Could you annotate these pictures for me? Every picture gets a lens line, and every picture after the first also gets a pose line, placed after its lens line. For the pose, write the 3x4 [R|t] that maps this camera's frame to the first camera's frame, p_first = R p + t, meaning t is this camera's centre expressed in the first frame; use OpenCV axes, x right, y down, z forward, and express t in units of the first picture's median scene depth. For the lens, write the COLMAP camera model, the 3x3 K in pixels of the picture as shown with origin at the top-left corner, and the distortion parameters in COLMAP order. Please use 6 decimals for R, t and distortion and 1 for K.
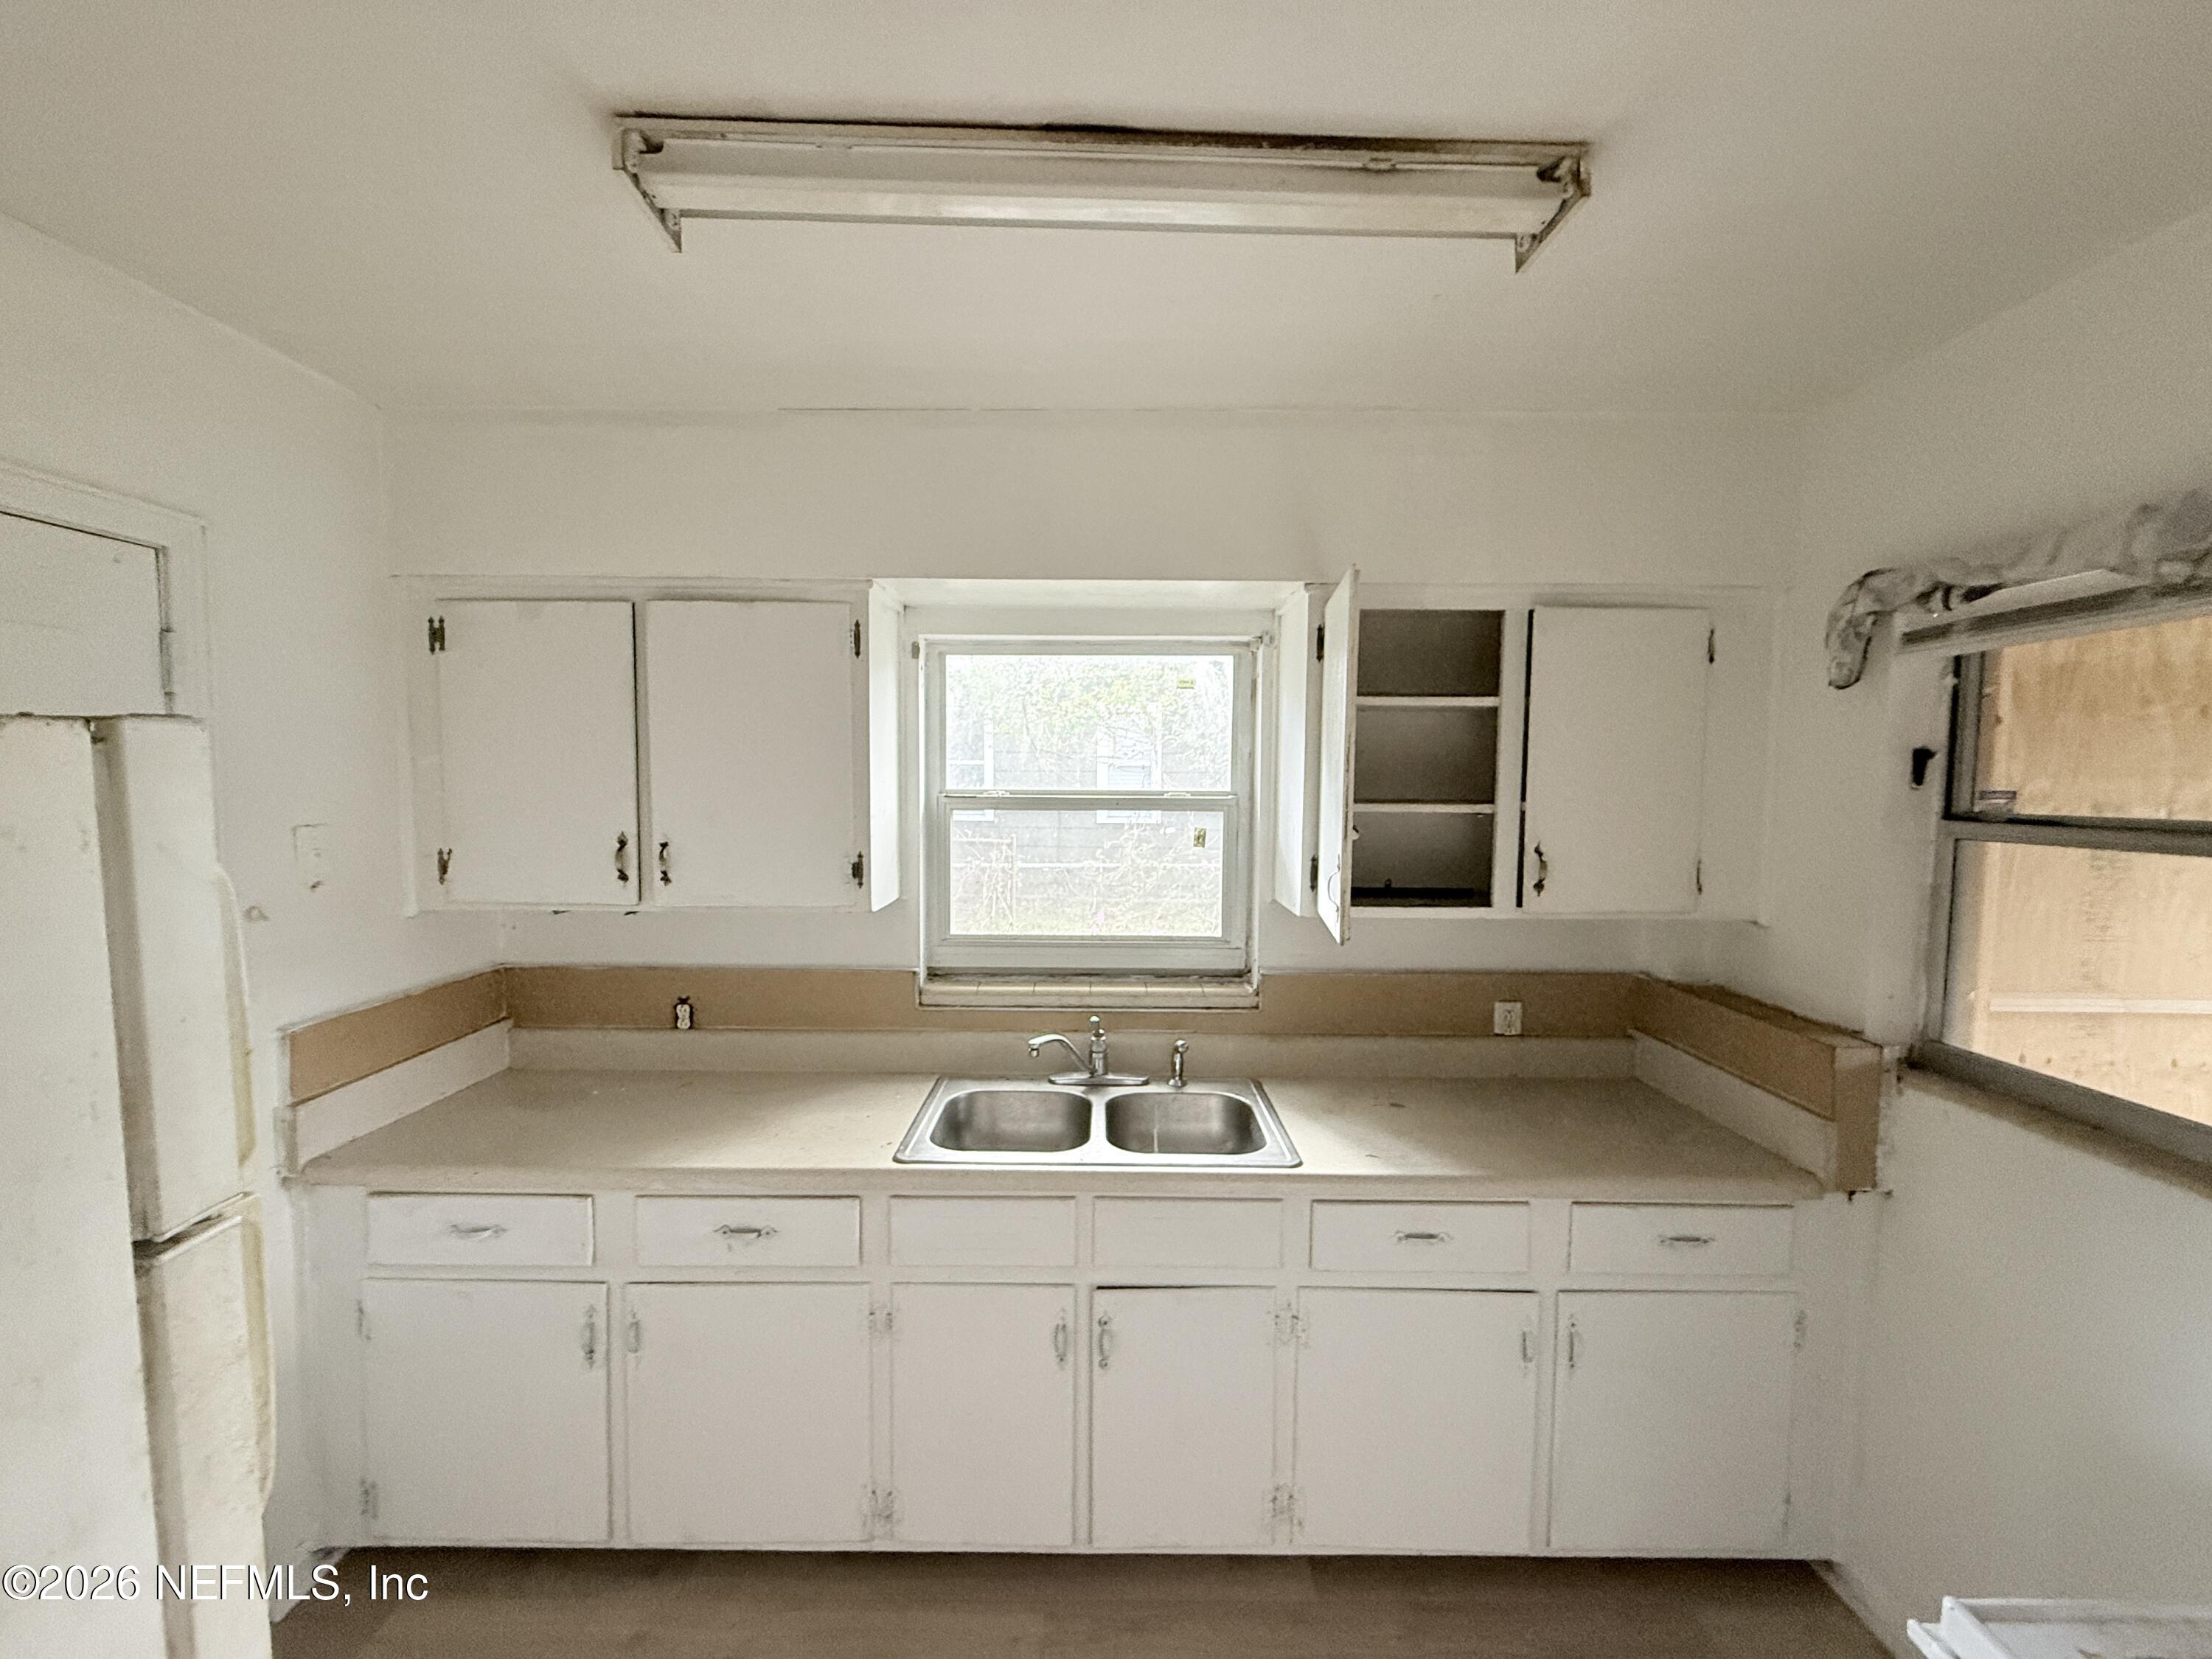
lens RADIAL K [[879.1, 0, 1109.0], [0, 879.1, 834.3], [0, 0, 1]] dist [0.000826, 0.000052]
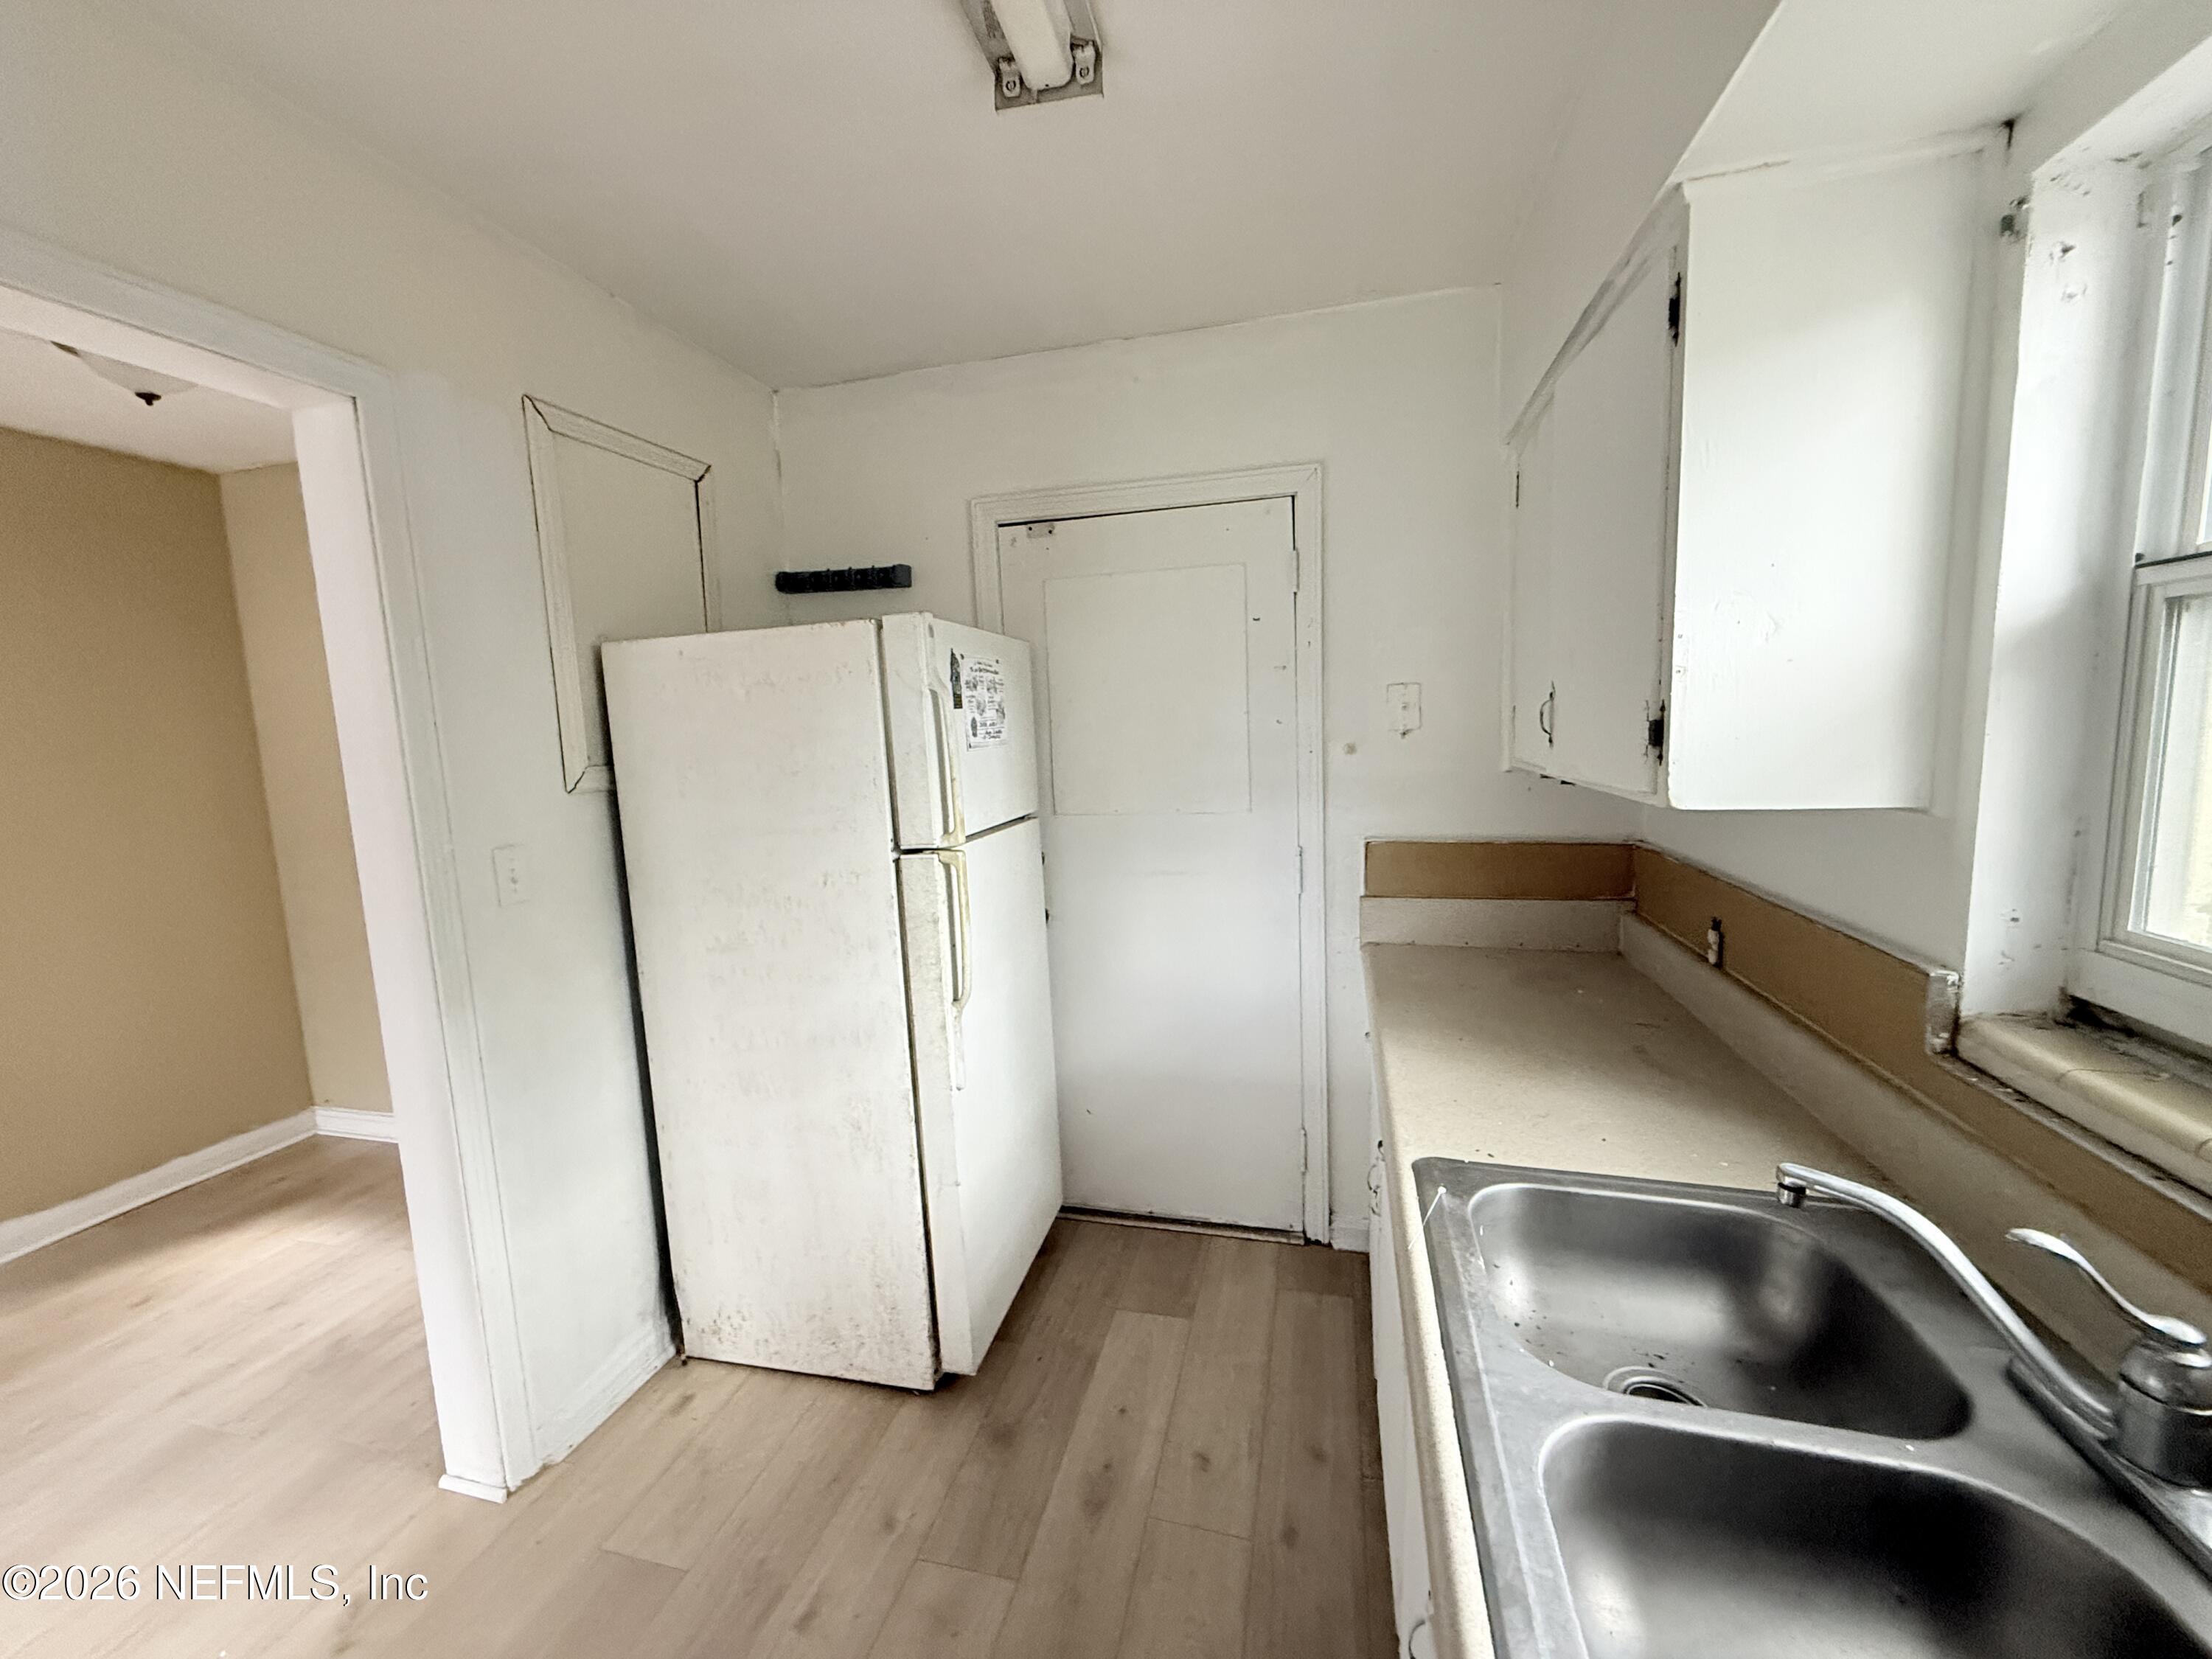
lens RADIAL K [[879.1, 0, 1106.3], [0, 879.1, 832.8], [0, 0, 1]] dist [0.000826, 0.000052]
pose [[-0.259379, 0.122017, -0.958037, 0.365213], [-0.027568, 0.990647, 0.133634, 0.038380], [0.965382, 0.061073, -0.253589, 0.802424]]
